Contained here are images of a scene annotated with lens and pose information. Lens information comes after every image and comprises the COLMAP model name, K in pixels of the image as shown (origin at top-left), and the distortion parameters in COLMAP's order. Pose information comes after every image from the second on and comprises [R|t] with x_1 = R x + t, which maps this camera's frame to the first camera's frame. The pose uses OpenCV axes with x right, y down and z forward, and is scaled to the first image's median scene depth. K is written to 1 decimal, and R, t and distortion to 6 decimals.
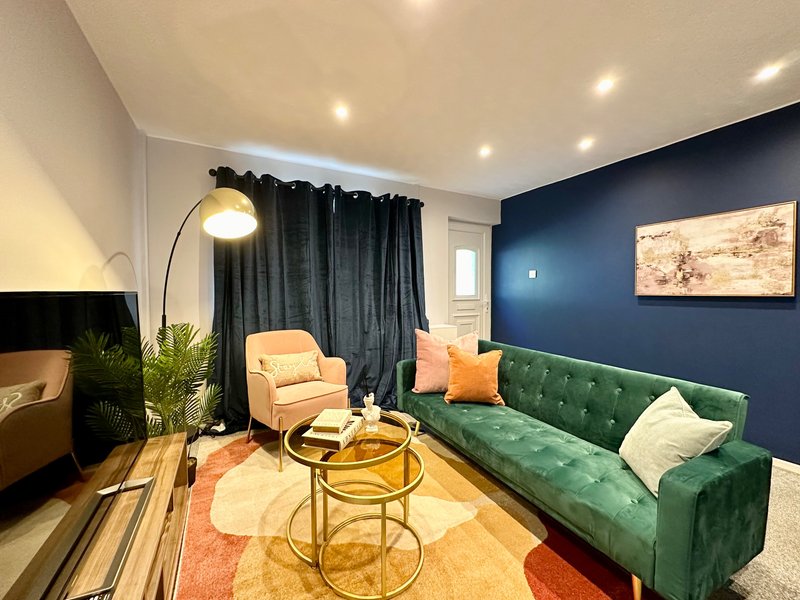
lens RADIAL K [[320.0, 0, 400.0], [0, 320.0, 300.0], [0, 0, 1]] dist [-0.001364, 0.000259]
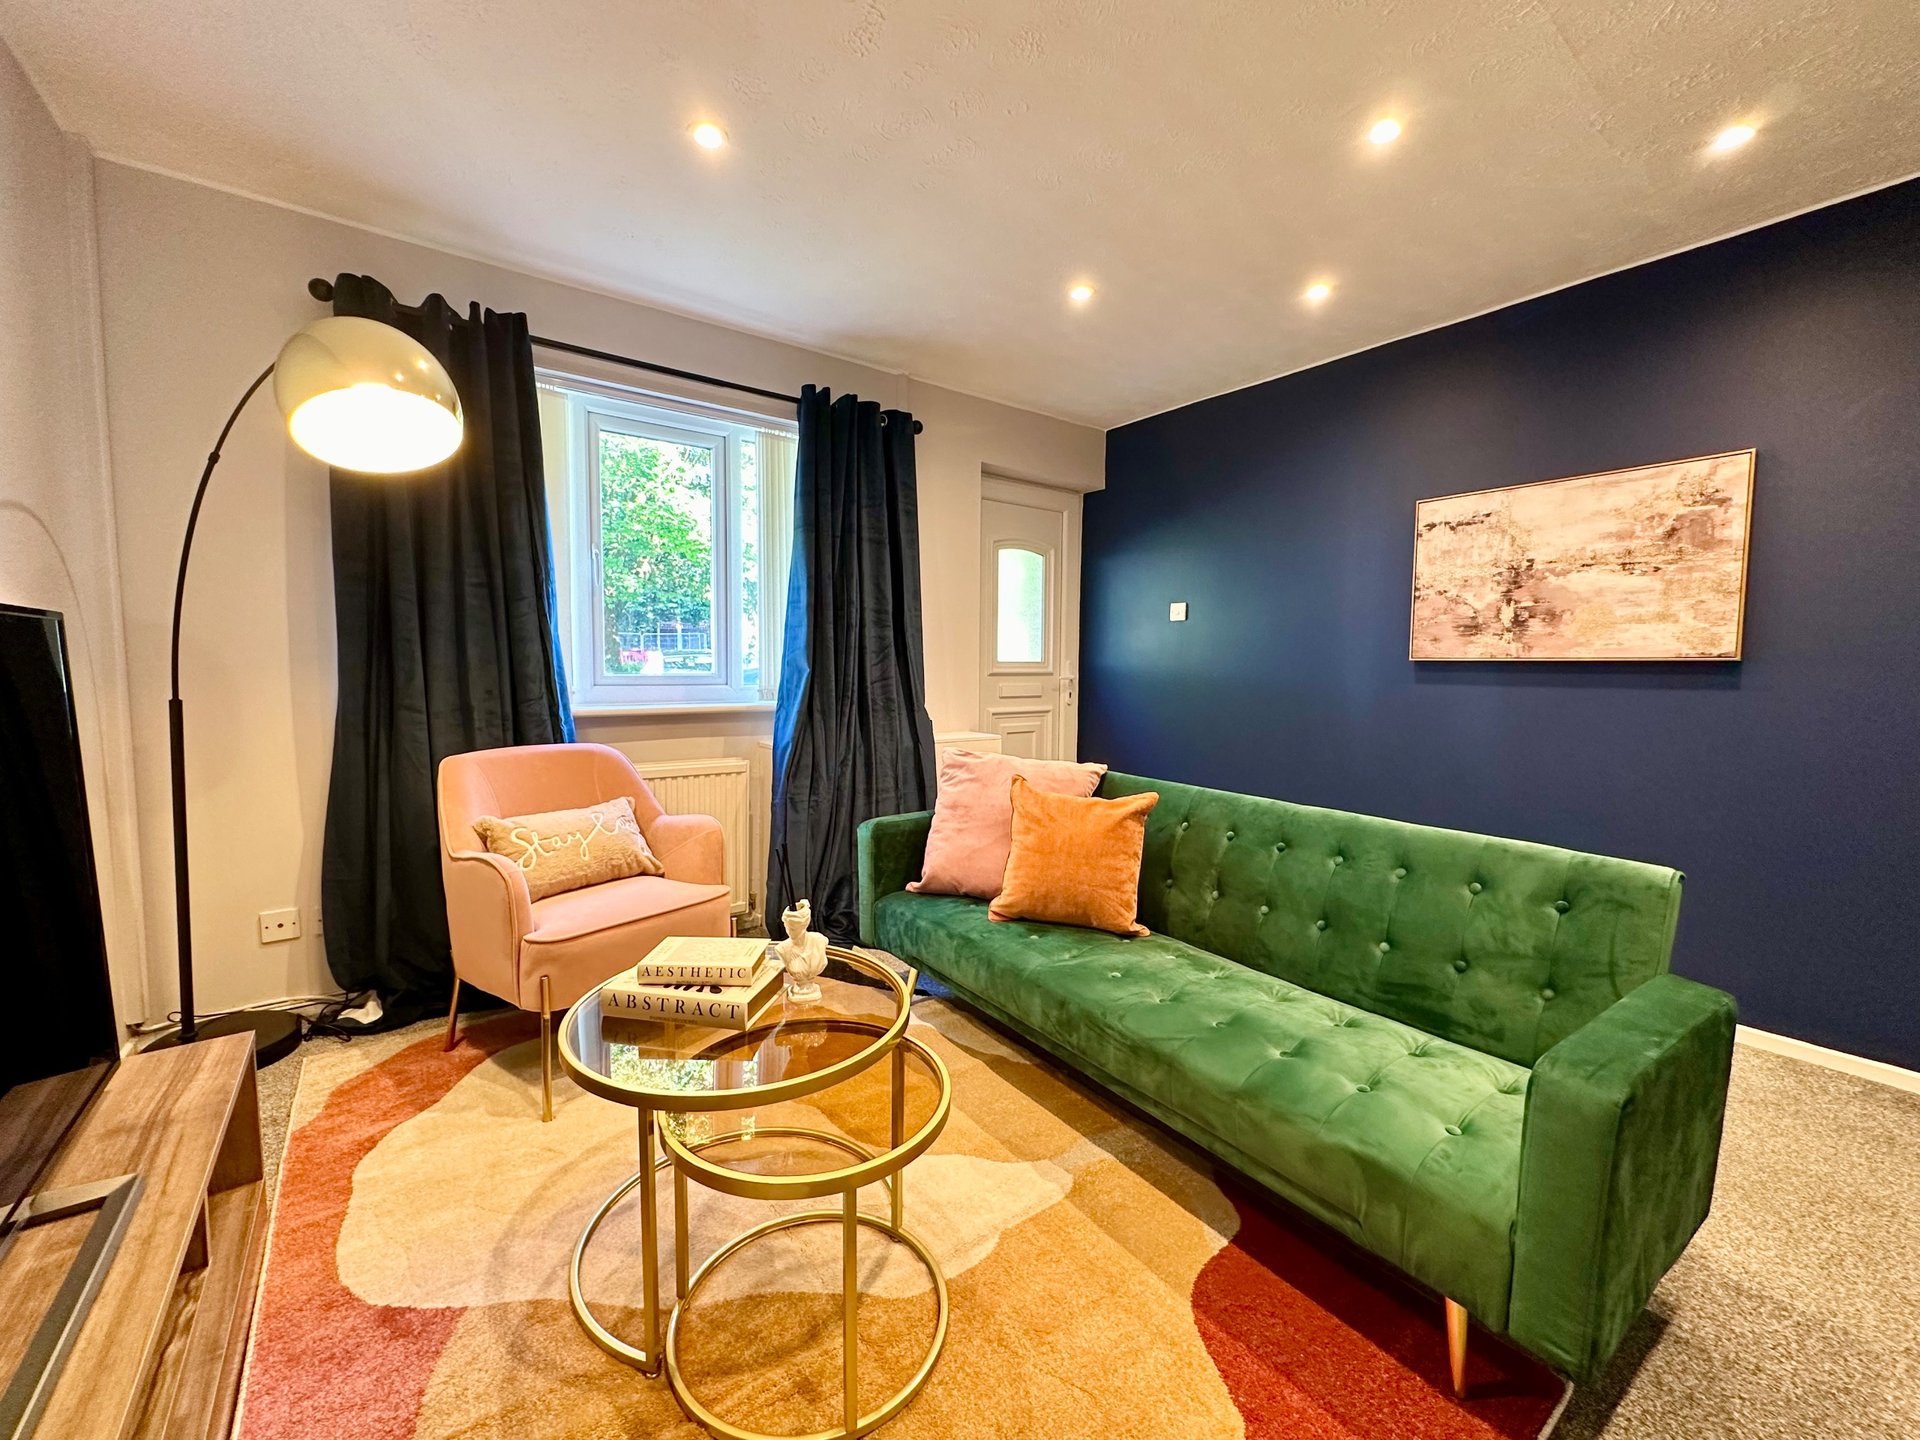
lens RADIAL K [[767.9, 0, 960.0], [0, 767.9, 720.0], [0, 0, 1]] dist [-0.001364, 0.000259]
pose [[0.989208, -0.000691, 0.146517, -0.036977], [-0.006148, 0.998912, 0.046221, 0.035298], [-0.146390, -0.046623, 0.988128, 0.088795]]
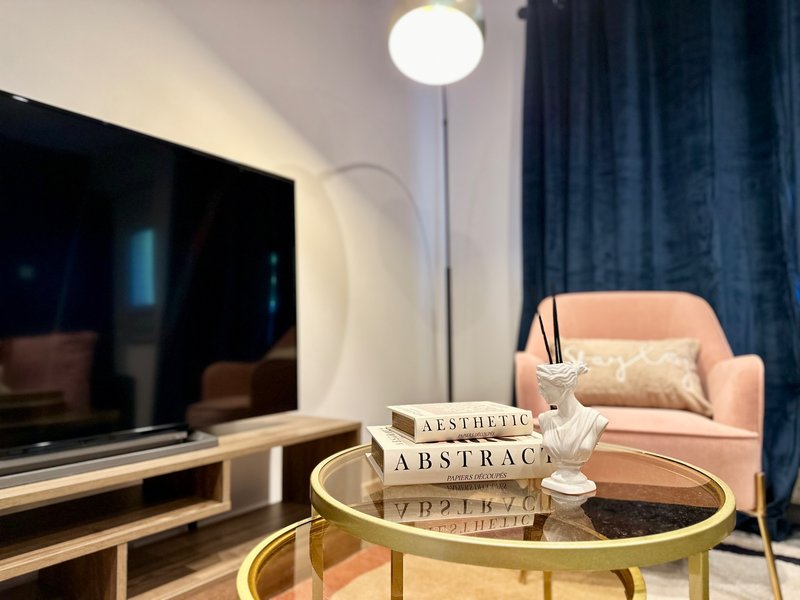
lens RADIAL K [[574.1, 0, 400.0], [0, 574.1, 300.0], [0, 0, 1]] dist [0.002131, -0.000706]
pose [[0.460121, -0.045570, -0.886686, 0.278039], [-0.021388, 0.997823, -0.062380, 0.255145], [0.887598, 0.047667, 0.458145, 0.582532]]
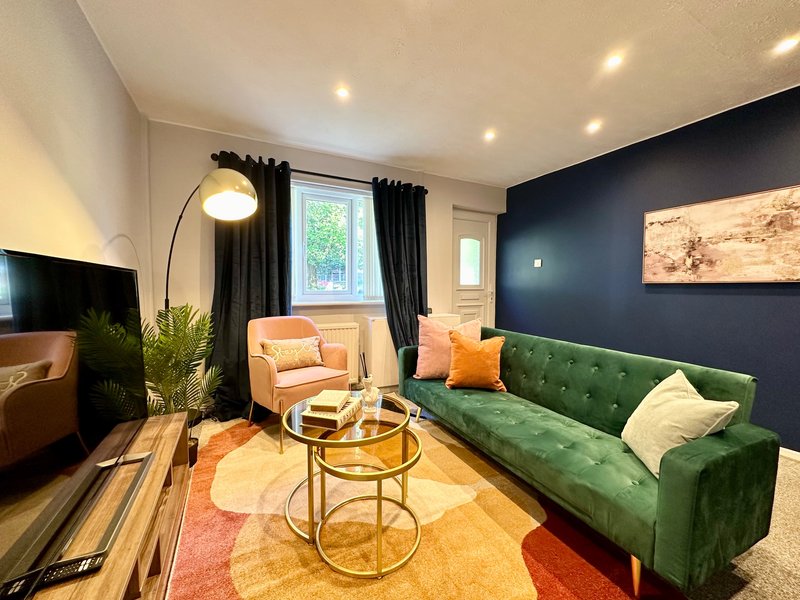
lens RADIAL K [[320.0, 0, 400.0], [0, 320.0, 300.0], [0, 0, 1]] dist [-0.001364, 0.000259]
pose [[0.999810, 0.005875, -0.018606, 0.019064], [-0.005559, 0.999840, 0.016991, 0.039718], [0.018703, -0.016884, 0.999683, 0.011329]]
